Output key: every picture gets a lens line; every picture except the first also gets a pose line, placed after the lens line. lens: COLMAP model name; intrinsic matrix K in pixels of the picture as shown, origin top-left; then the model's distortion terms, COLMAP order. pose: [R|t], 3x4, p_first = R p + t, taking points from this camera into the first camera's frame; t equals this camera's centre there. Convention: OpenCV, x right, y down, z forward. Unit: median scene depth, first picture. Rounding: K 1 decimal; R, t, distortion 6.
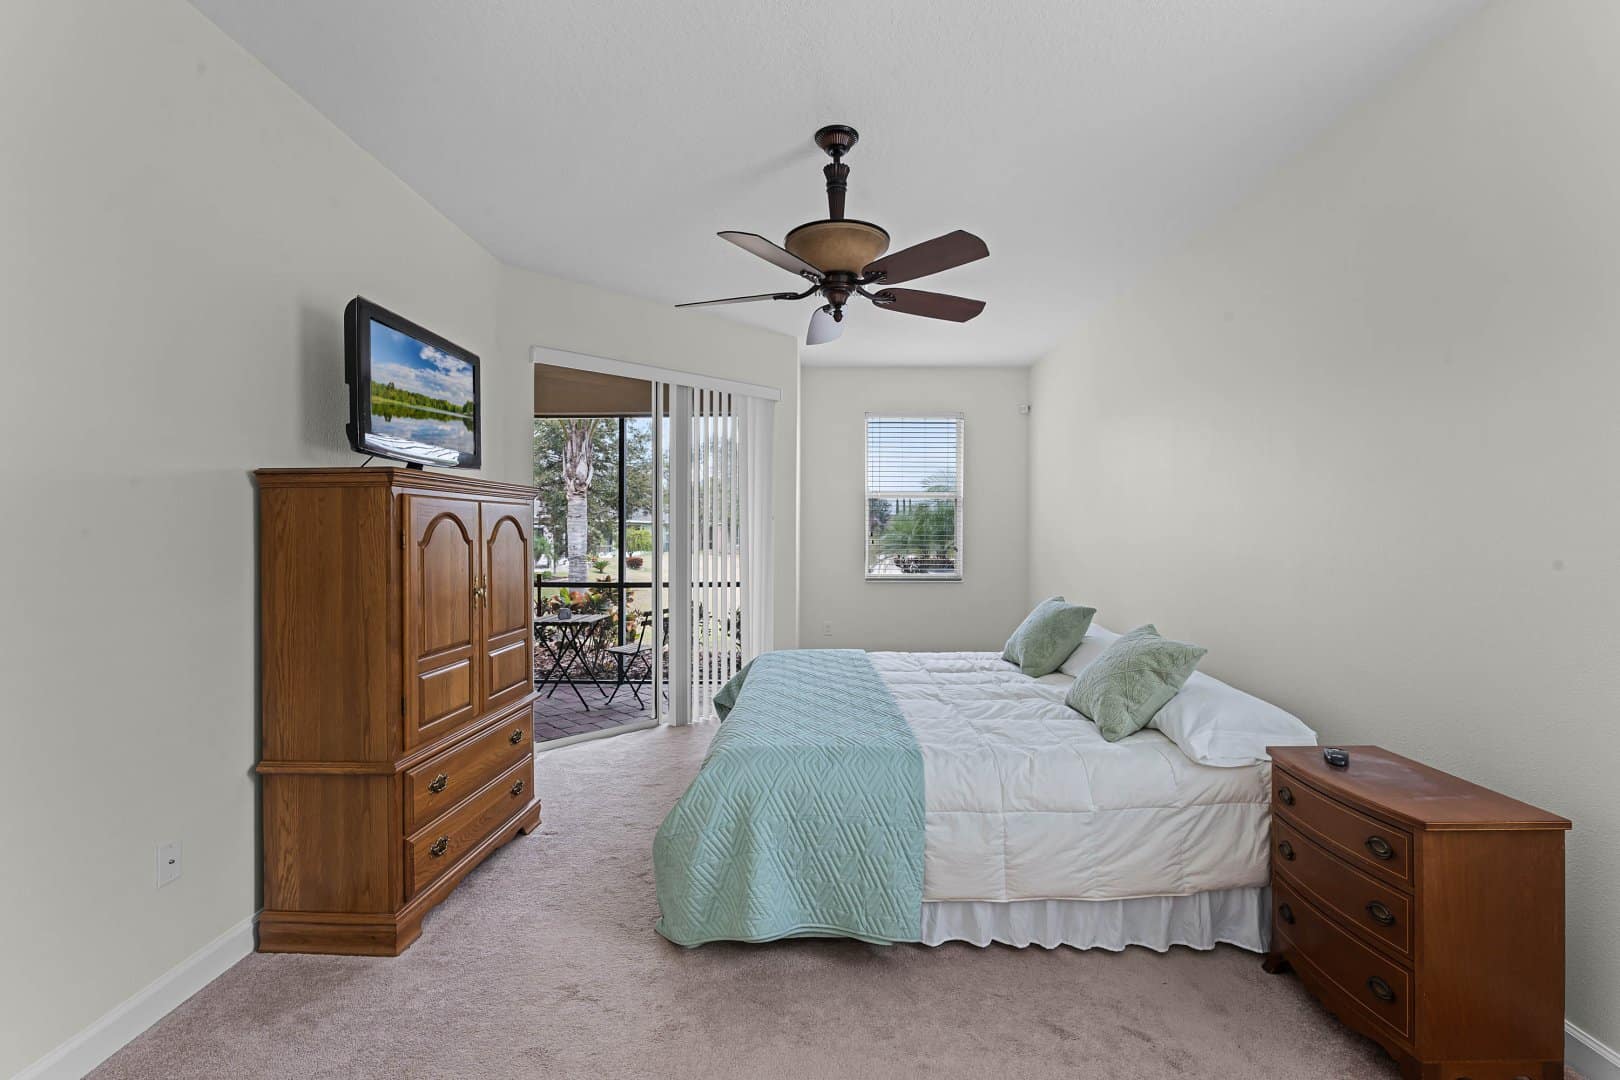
lens RADIAL K [[700.7, 0, 821.1], [0, 700.7, 534.7], [0, 0, 1]] dist [0.001441, 0.000425]
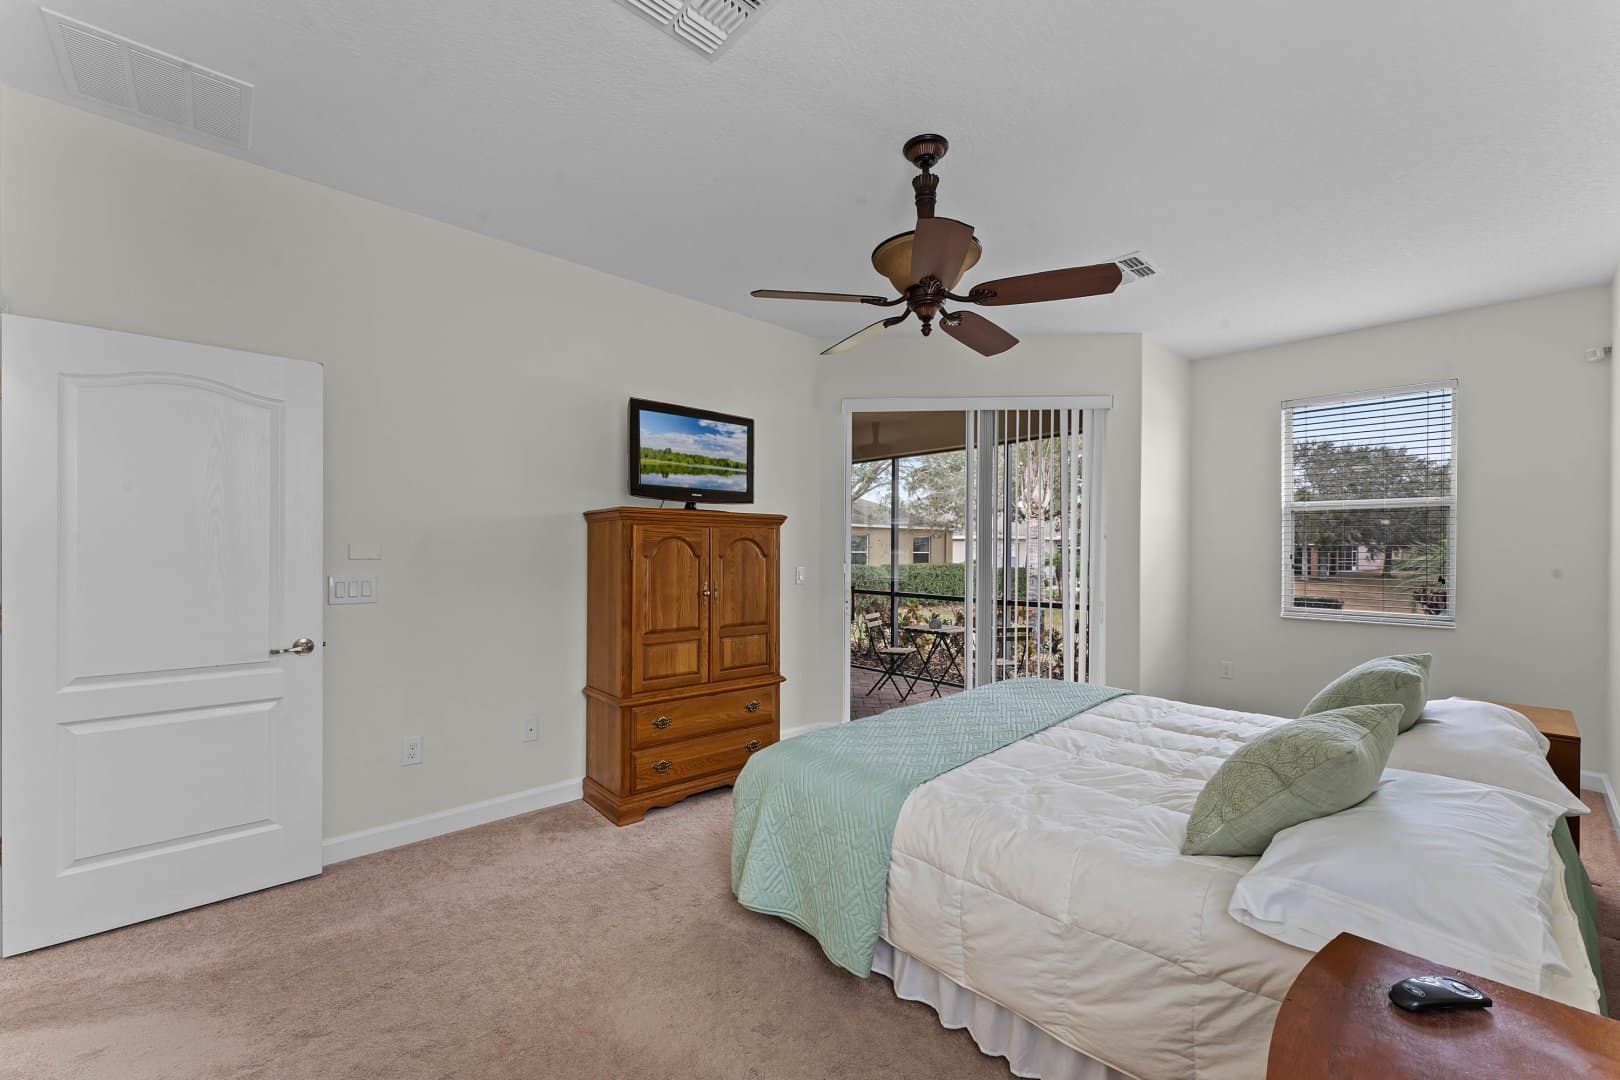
lens RADIAL K [[669.7, 0, 821.7], [0, 669.7, 548.5], [0, 0, 1]] dist [0.008113, 0.000155]
pose [[0.679540, 0.002067, -0.733636, 0.698953], [-0.010526, 0.999921, -0.006933, 0.000880], [0.733563, 0.012434, 0.679508, 0.296379]]
